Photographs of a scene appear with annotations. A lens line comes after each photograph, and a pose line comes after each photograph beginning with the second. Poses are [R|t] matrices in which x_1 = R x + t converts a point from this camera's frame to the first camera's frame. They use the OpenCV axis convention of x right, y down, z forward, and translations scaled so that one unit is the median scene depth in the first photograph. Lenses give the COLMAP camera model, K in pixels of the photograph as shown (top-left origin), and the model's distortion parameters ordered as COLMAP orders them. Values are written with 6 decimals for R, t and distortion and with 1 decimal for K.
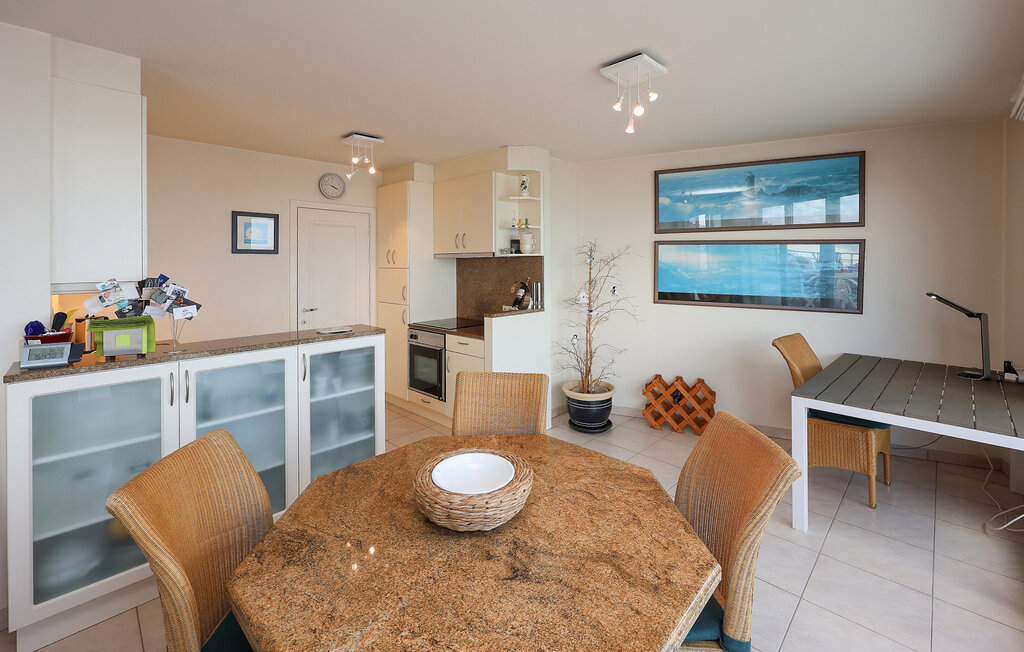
lens RADIAL K [[424.9, 0, 512.0], [0, 424.9, 326.0], [0, 0, 1]] dist [0.000497, 0.000111]
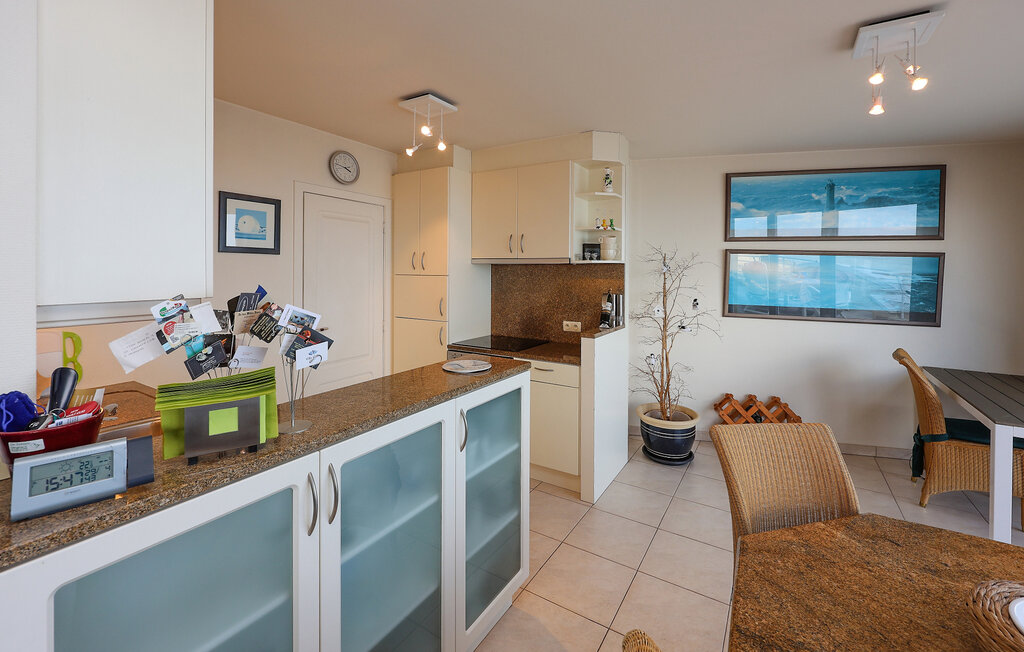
lens RADIAL K [[424.9, 0, 512.0], [0, 424.9, 326.0], [0, 0, 1]] dist [0.000497, 0.000111]
pose [[0.975970, -0.014633, 0.217411, -0.339086], [0.018102, 0.999738, -0.013973, -0.031006], [-0.217150, 0.017573, 0.975980, 0.217176]]
